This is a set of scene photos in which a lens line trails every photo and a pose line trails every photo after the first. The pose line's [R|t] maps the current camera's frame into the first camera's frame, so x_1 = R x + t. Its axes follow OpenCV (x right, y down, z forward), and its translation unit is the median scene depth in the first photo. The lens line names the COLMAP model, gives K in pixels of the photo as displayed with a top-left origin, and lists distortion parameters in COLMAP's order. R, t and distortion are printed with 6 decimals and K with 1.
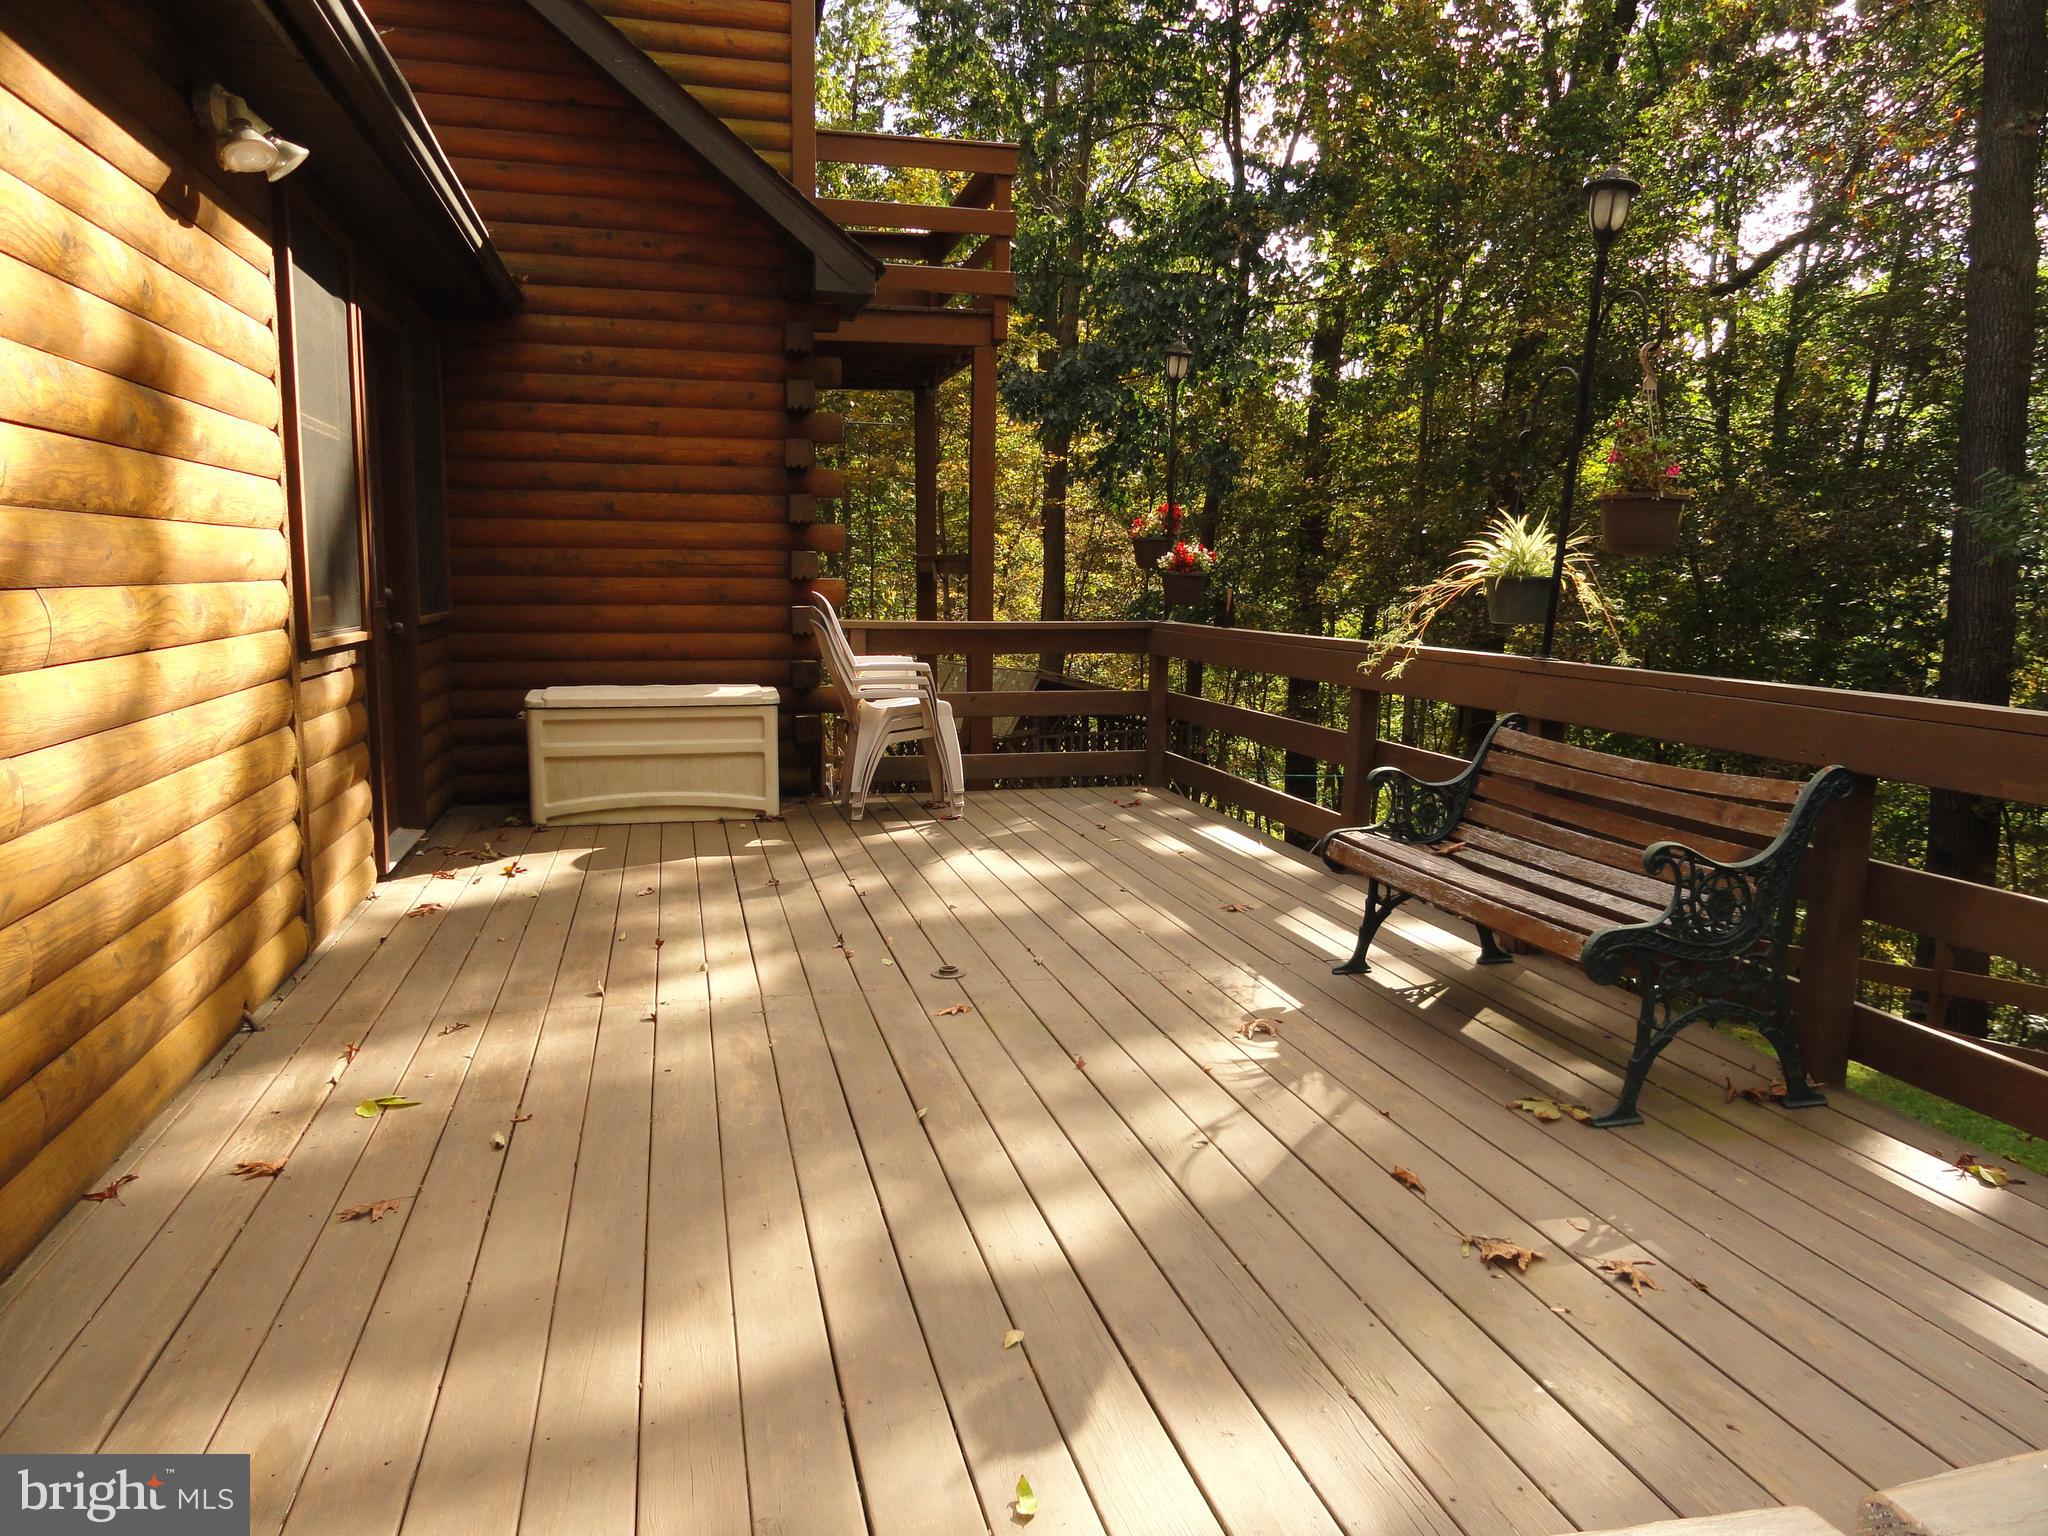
lens RADIAL K [[1441.8, 0, 1039.4], [0, 1441.8, 759.1], [0, 0, 1]] dist [0.005508, 0.003716]
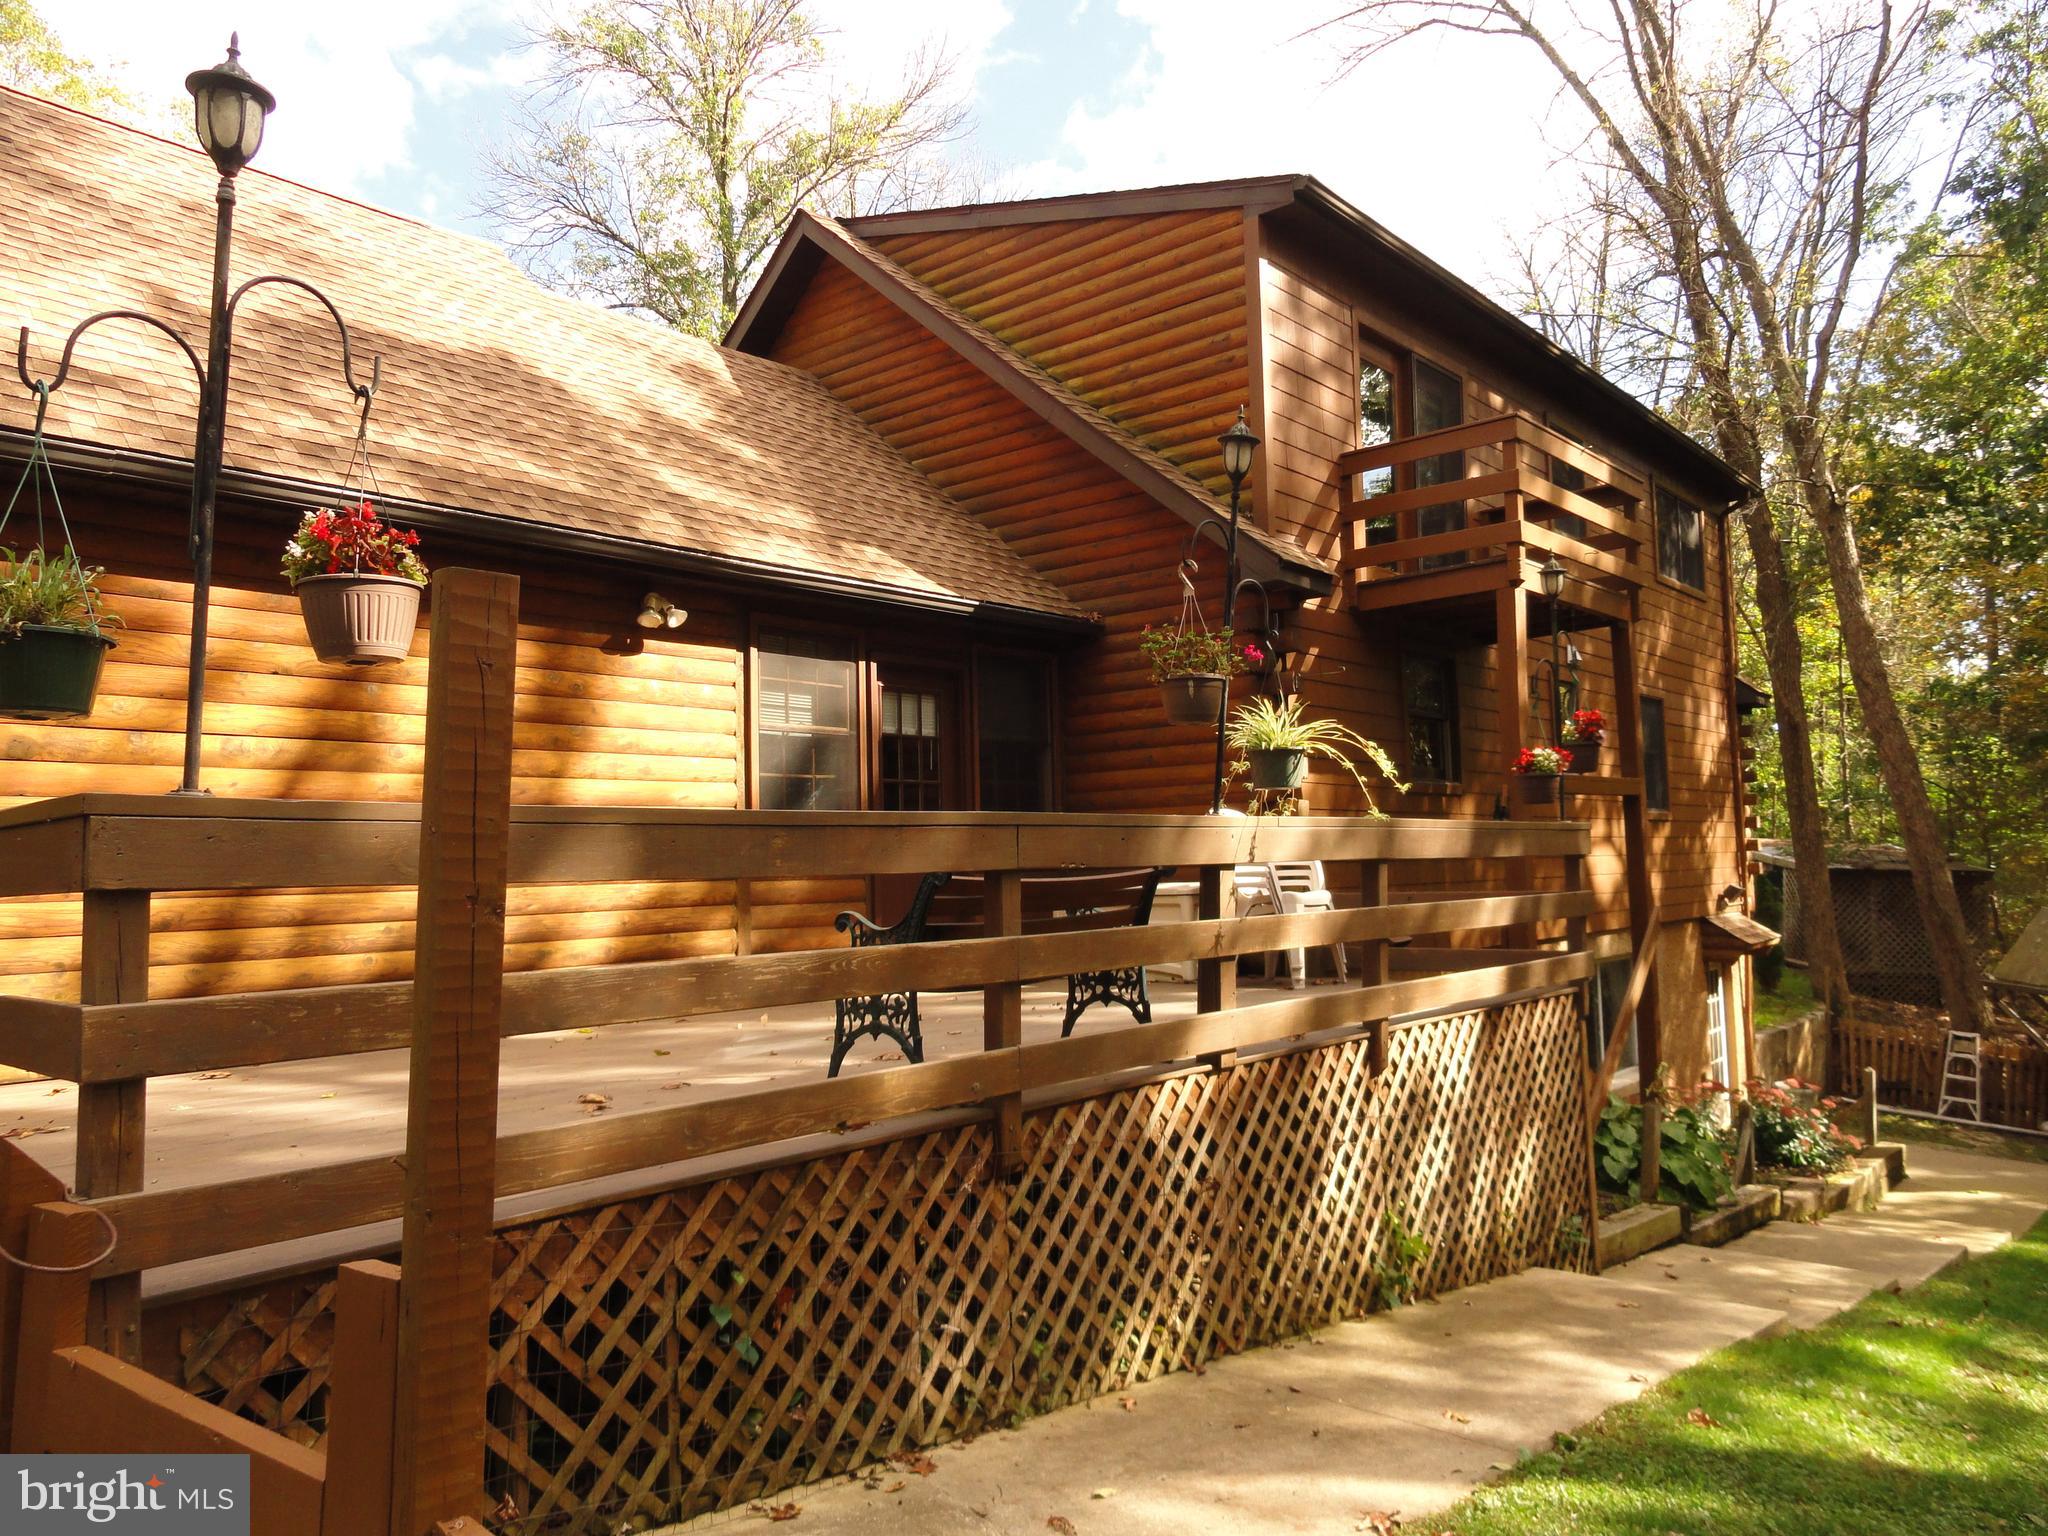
lens RADIAL K [[1441.8, 0, 1039.4], [0, 1441.8, 759.1], [0, 0, 1]] dist [0.005508, 0.003716]
pose [[0.591374, -0.070540, -0.803306, 0.781621], [-0.083537, 0.985448, -0.148033, 0.045868], [0.802059, 0.154648, 0.576876, 0.088443]]
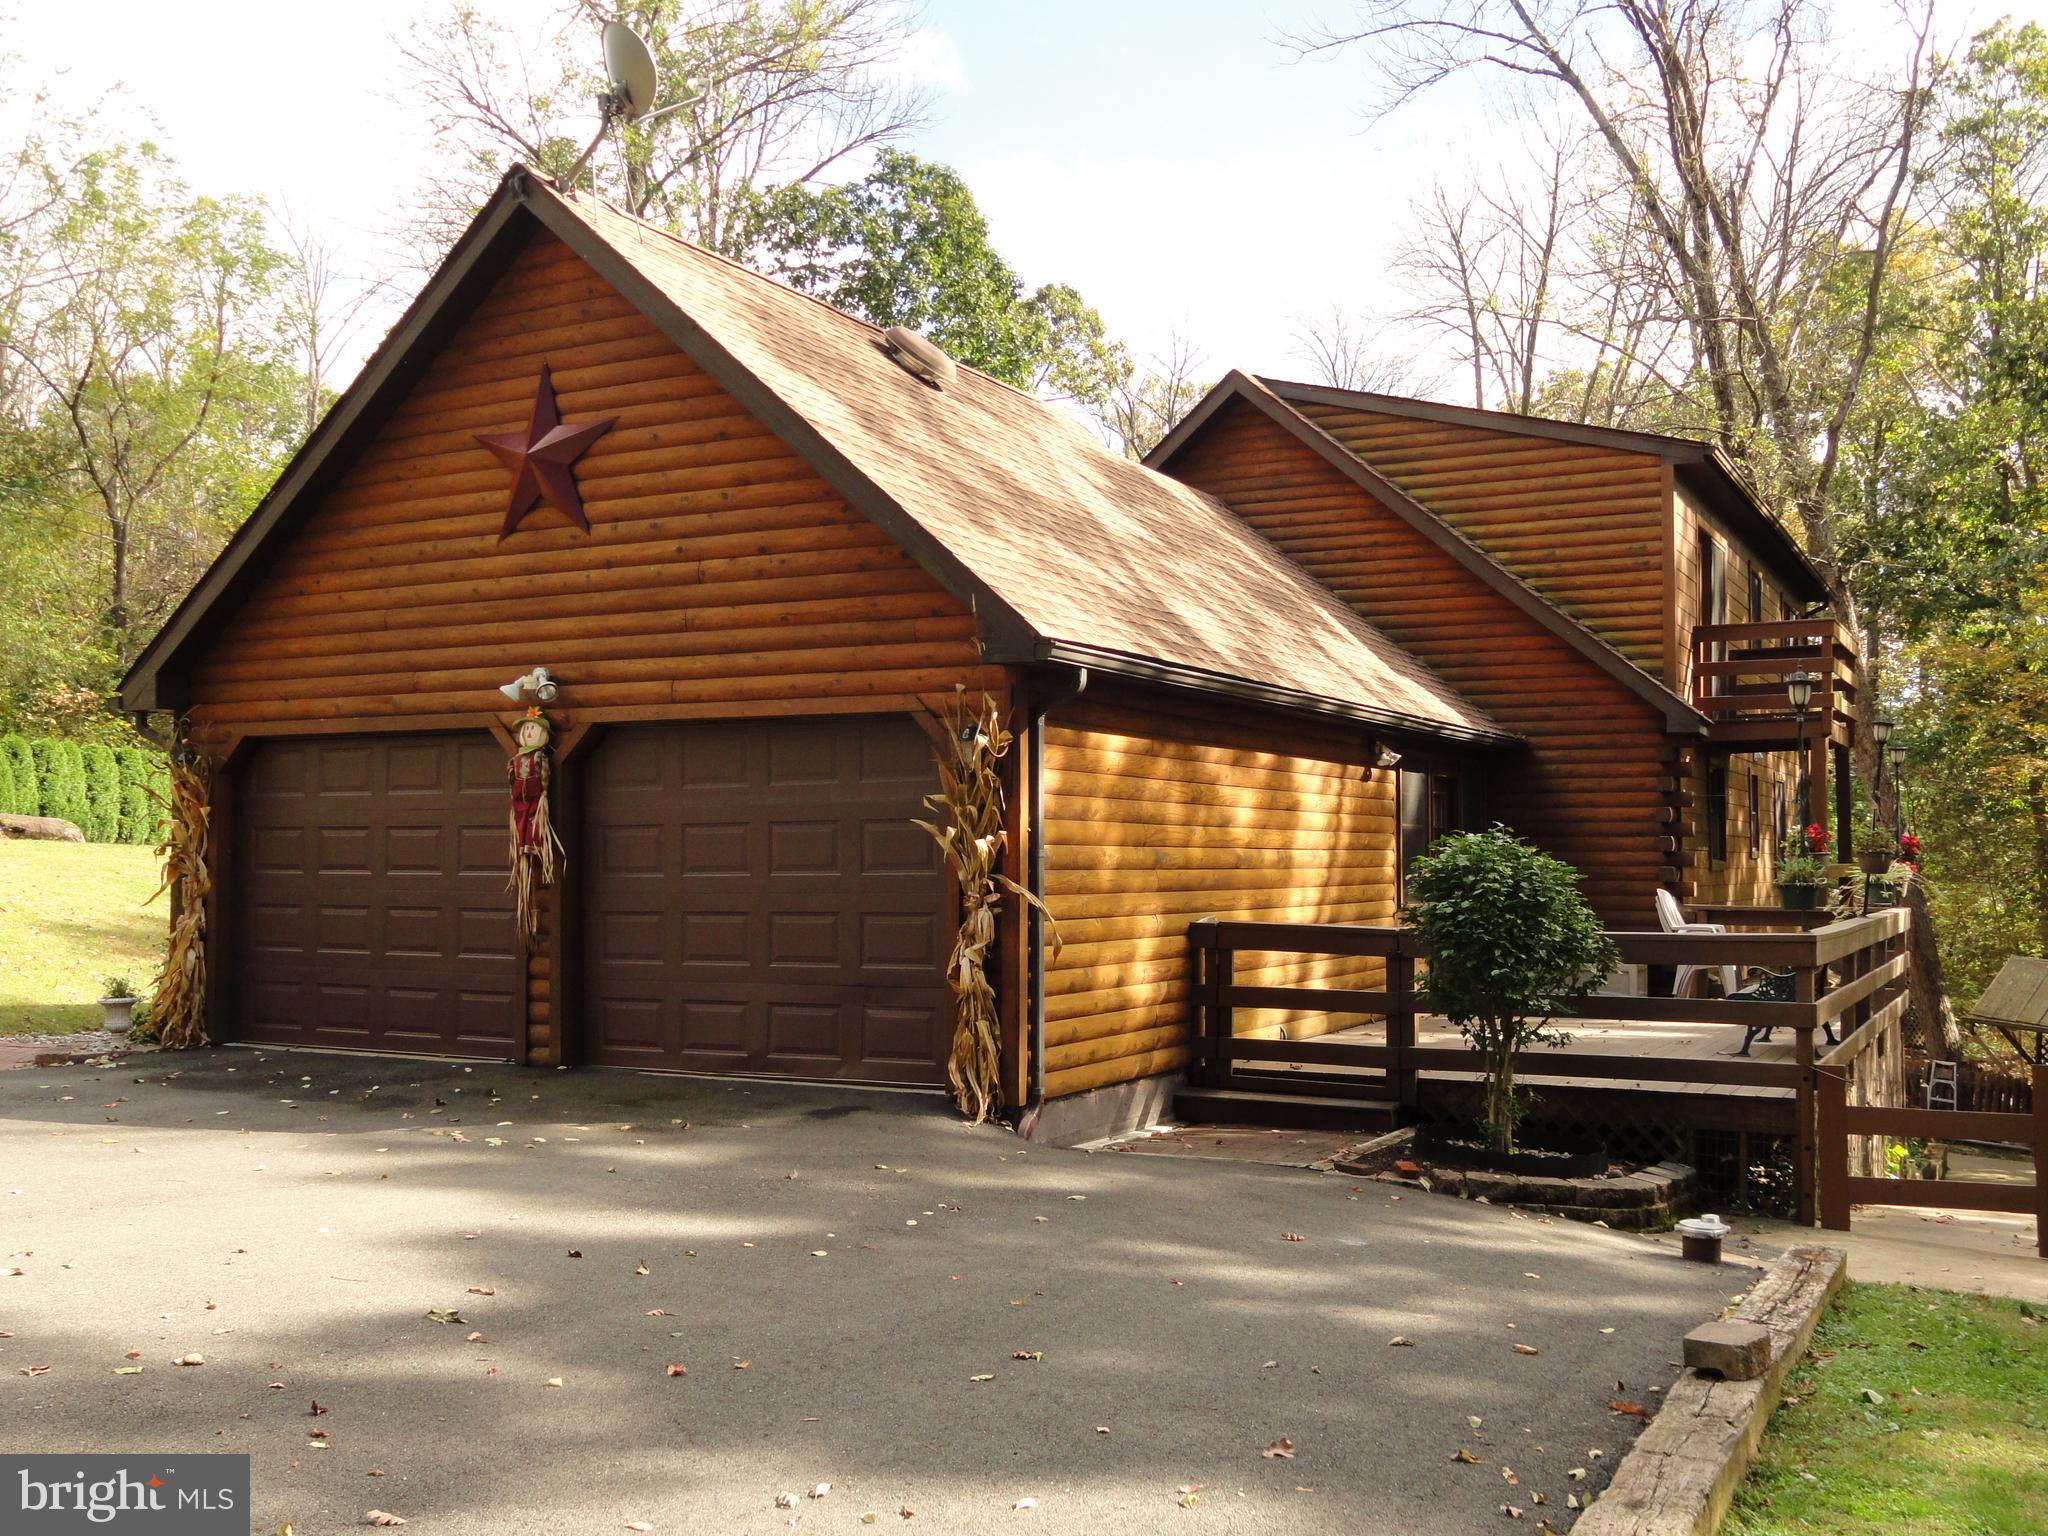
lens RADIAL K [[1770.1, 0, 1024.0], [0, 1770.1, 768.0], [0, 0, 1]] dist [0.001381, -0.007838]
pose [[0.719480, -0.014659, -0.694358, 0.845952], [-0.112040, 0.984232, -0.136873, 0.134067], [0.685416, 0.176273, 0.706493, -1.216254]]
